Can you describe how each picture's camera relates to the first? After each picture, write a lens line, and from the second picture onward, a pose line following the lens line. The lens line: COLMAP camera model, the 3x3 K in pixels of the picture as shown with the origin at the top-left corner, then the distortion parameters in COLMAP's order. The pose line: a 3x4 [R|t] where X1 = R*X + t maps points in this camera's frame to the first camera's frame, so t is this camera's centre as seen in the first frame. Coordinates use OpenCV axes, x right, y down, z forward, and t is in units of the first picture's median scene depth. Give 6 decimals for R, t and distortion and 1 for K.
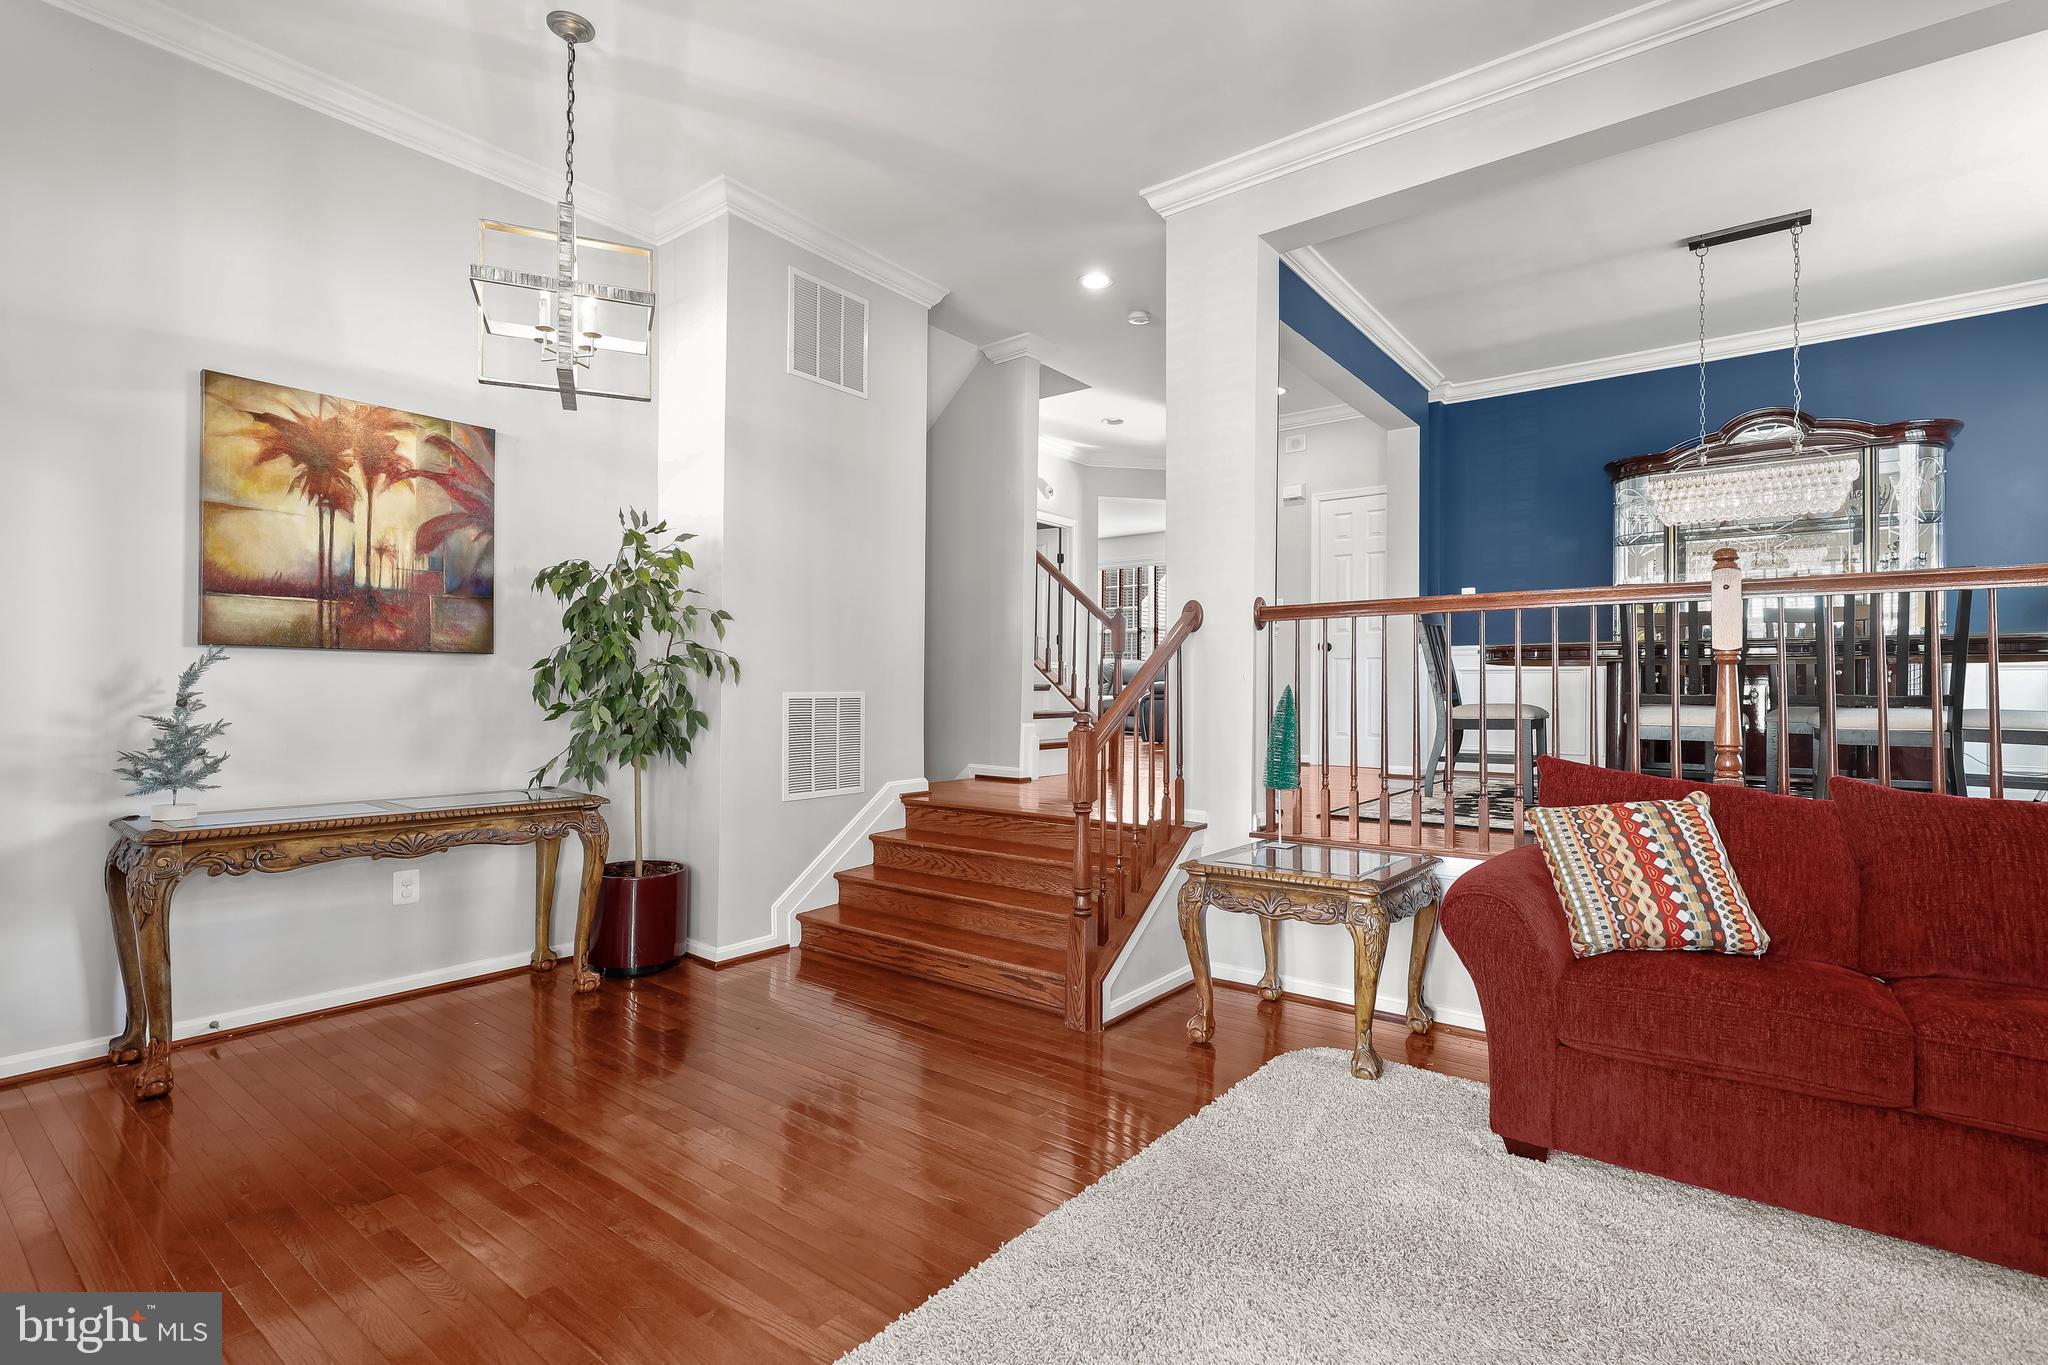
lens RADIAL K [[952.7, 0, 1037.1], [0, 952.7, 681.8], [0, 0, 1]] dist [-0.000760, 0.000771]
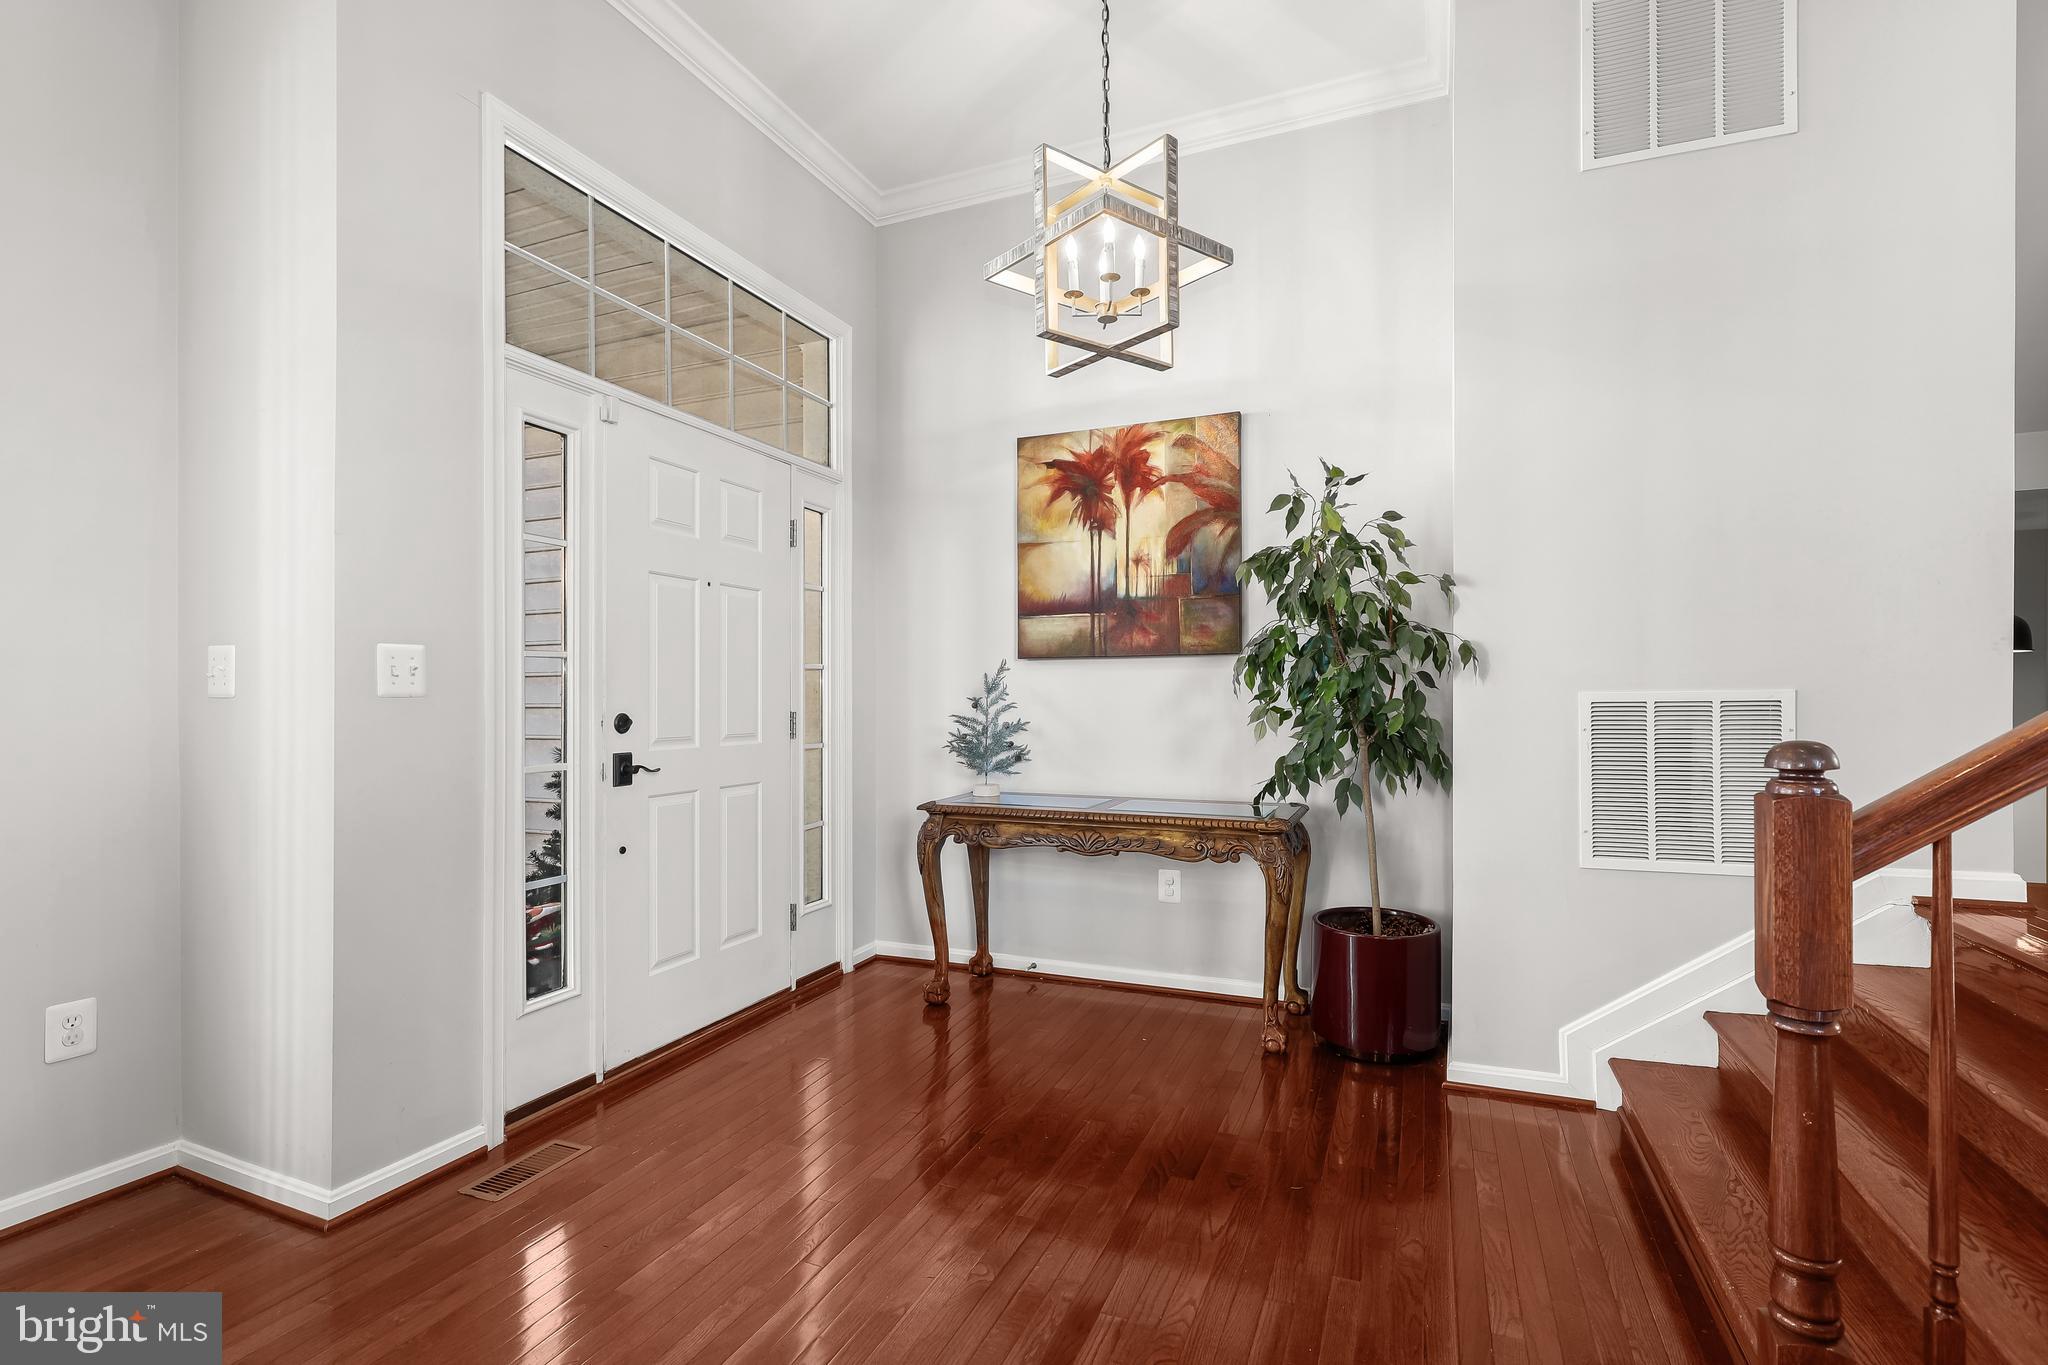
lens RADIAL K [[952.7, 0, 1028.0], [0, 952.7, 700.5], [0, 0, 1]] dist [-0.000760, 0.000771]
pose [[0.258648, -0.003401, -0.965966, 0.296935], [0.016164, 0.999869, 0.000808, 0.013198], [0.965837, -0.015823, 0.258669, 0.612744]]
